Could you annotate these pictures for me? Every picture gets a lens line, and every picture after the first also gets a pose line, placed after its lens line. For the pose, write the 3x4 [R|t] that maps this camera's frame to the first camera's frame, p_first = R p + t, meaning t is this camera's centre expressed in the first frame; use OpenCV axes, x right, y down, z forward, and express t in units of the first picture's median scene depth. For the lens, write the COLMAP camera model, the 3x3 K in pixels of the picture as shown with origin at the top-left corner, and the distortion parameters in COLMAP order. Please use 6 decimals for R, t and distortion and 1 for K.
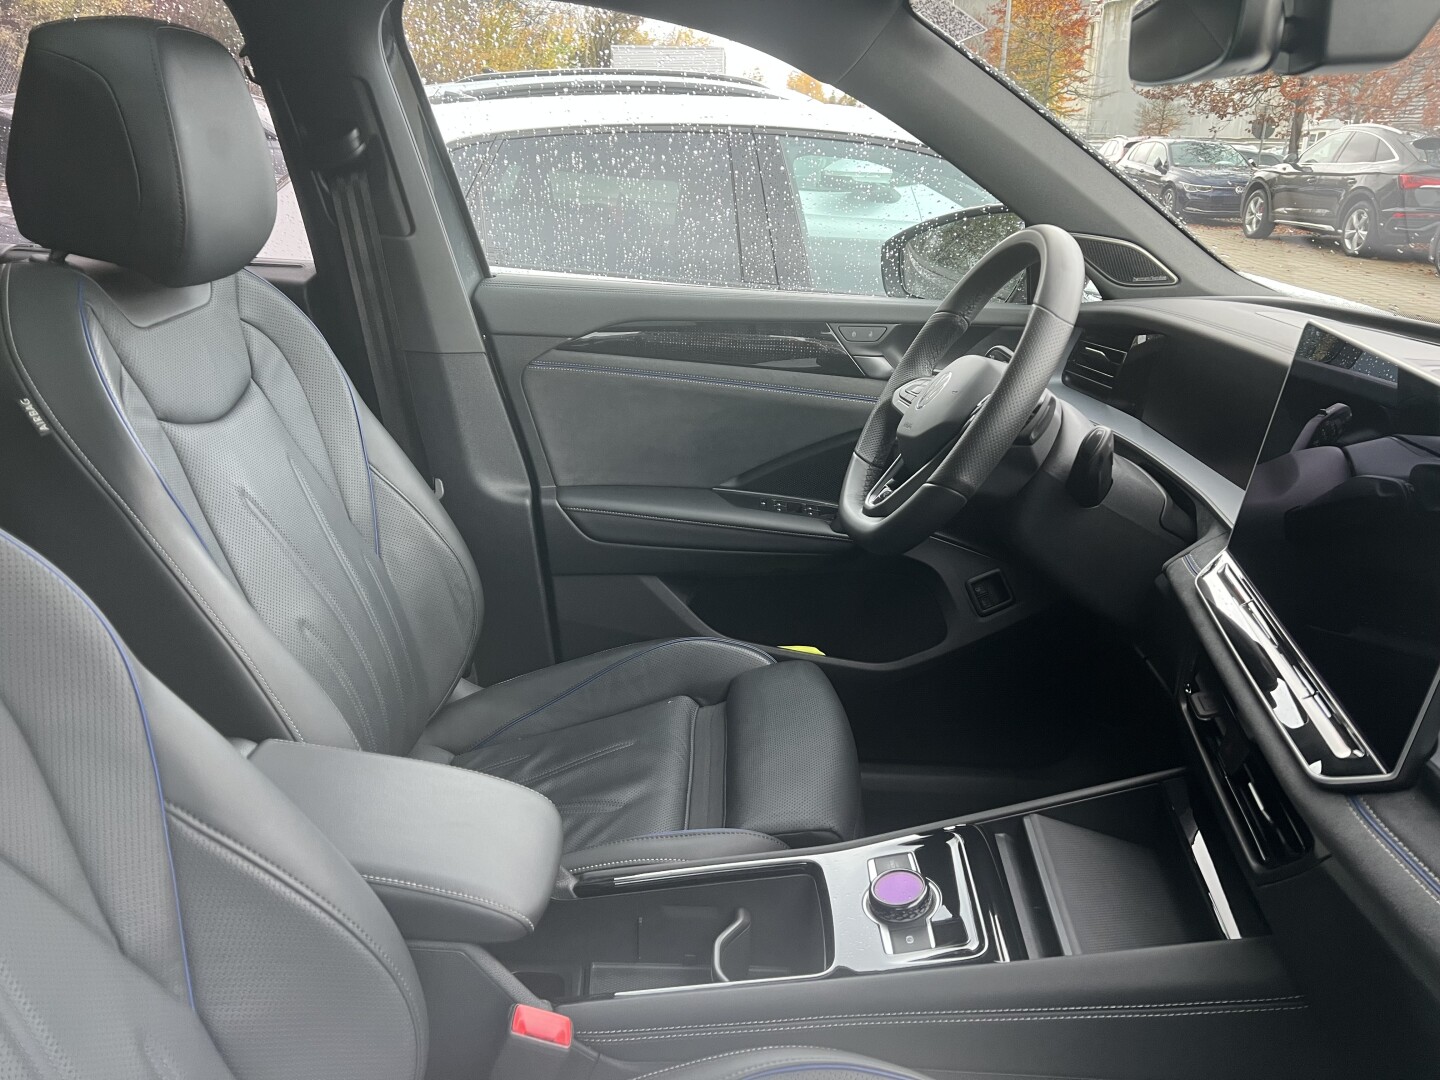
lens RADIAL K [[1085.8, 0, 734.2], [0, 1085.8, 547.2], [0, 0, 1]] dist [0.066360, -0.076525]
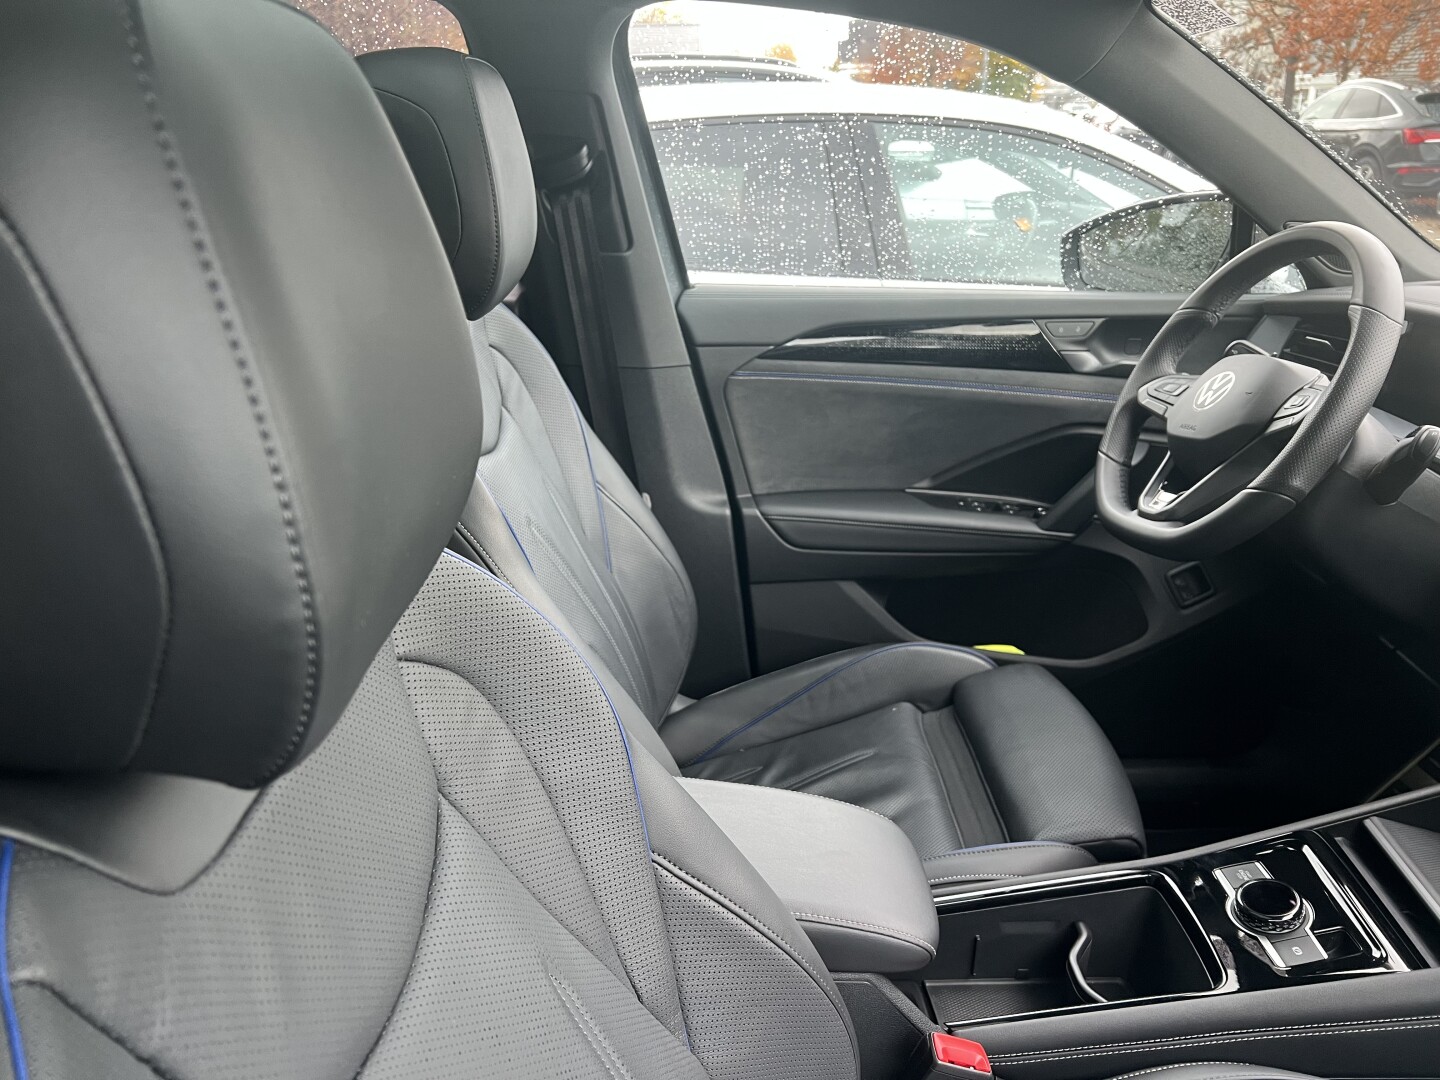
lens RADIAL K [[1085.8, 0, 720.2], [0, 1085.8, 552.9], [0, 0, 1]] dist [0.066360, -0.076525]
pose [[0.999173, -0.039482, 0.009717, -0.231235], [0.039221, 0.998900, 0.025711, -0.033402], [-0.010722, -0.025308, 0.999622, 0.004948]]
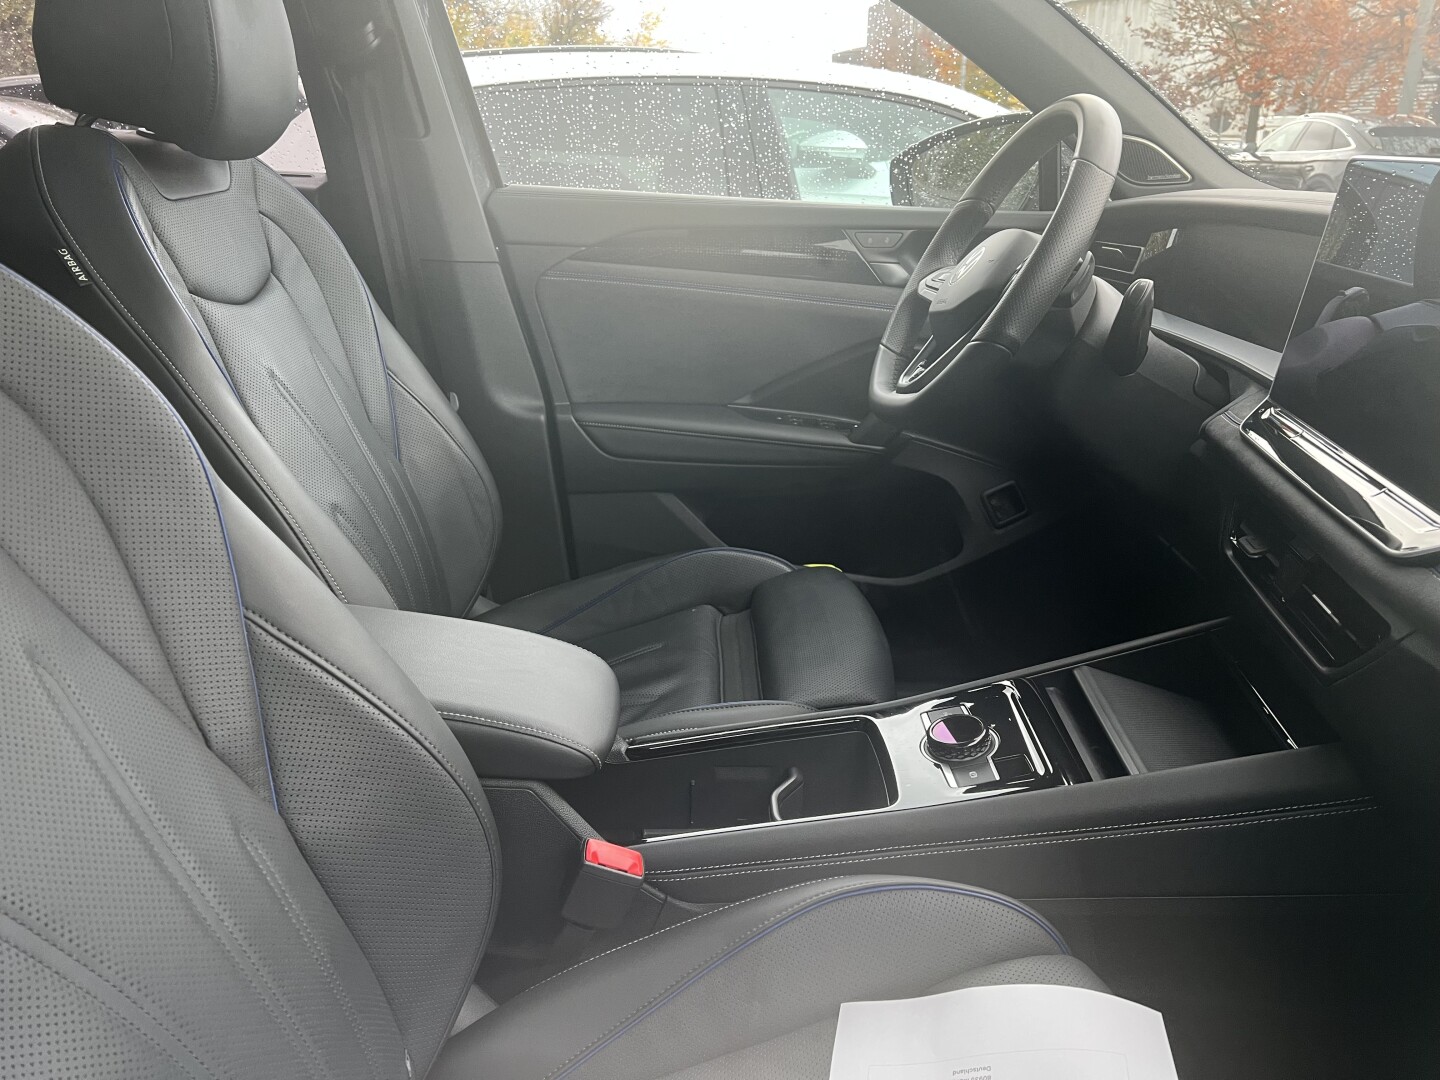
lens RADIAL K [[1085.8, 0, 730.3], [0, 1085.8, 559.4], [0, 0, 1]] dist [0.066360, -0.076525]
pose [[0.999400, -0.018588, 0.029238, -0.056056], [0.018562, 0.999827, 0.001164, 0.099195], [-0.029254, -0.000621, 0.999572, 0.003277]]
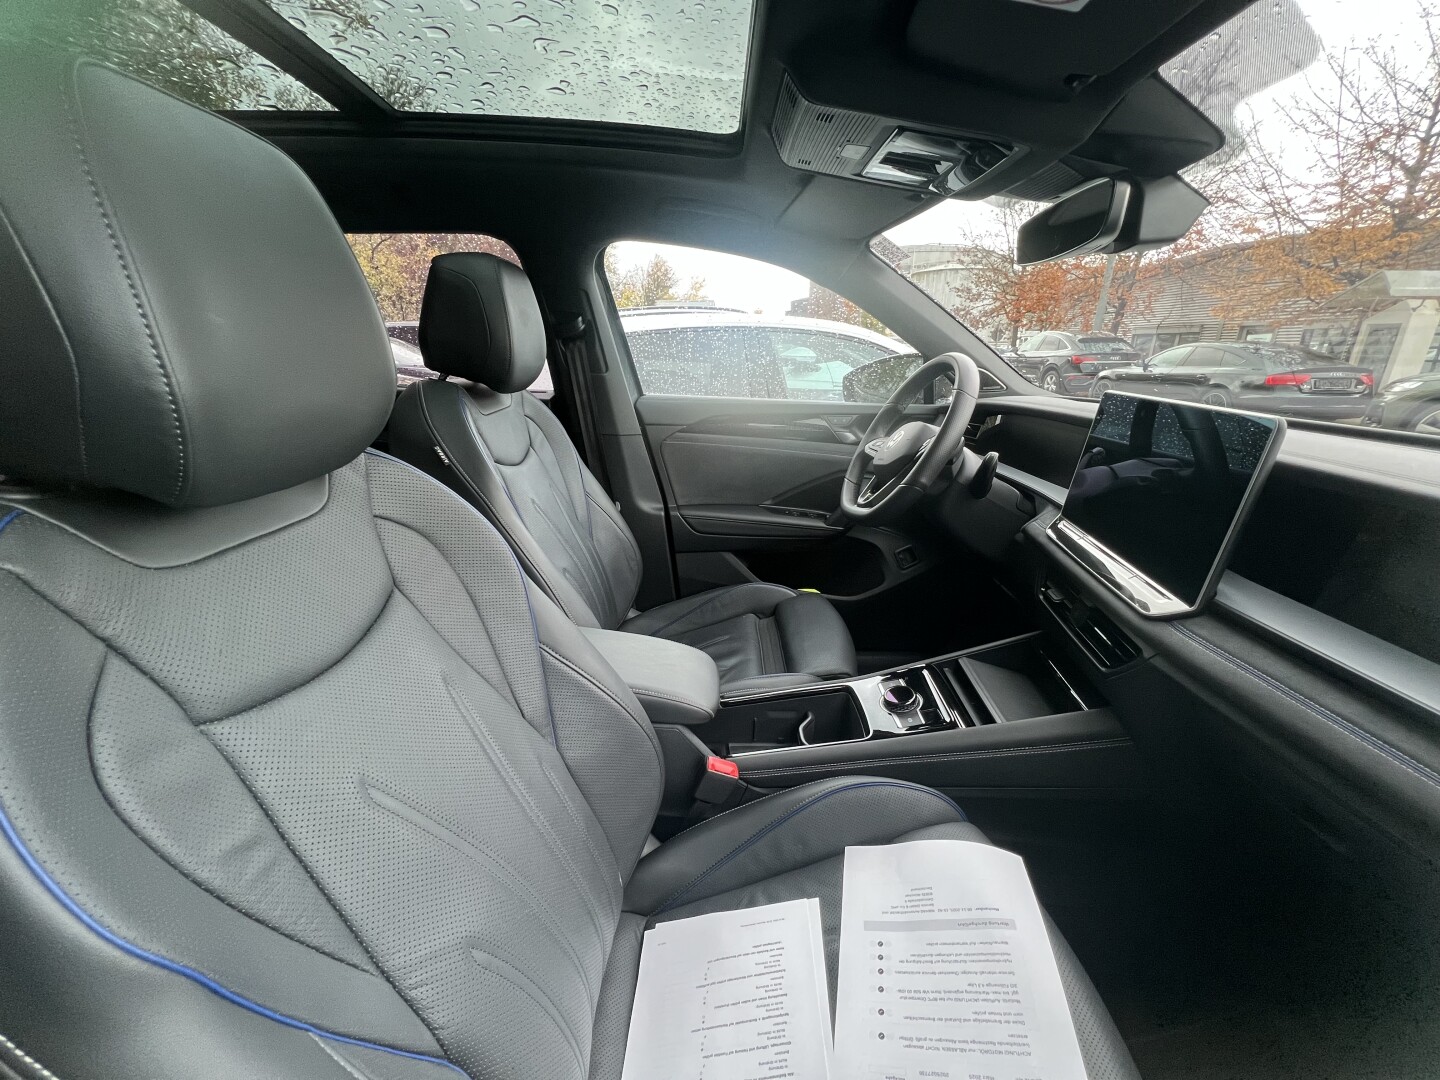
lens RADIAL K [[575.0, 0, 720.9], [0, 575.0, 551.5], [0, 0, 1]] dist [0.007039, 0.000314]
pose [[0.999761, -0.021799, 0.001843, -0.102626], [0.021831, 0.999562, -0.019962, 0.051316], [-0.001407, 0.019998, 0.999799, 0.001799]]
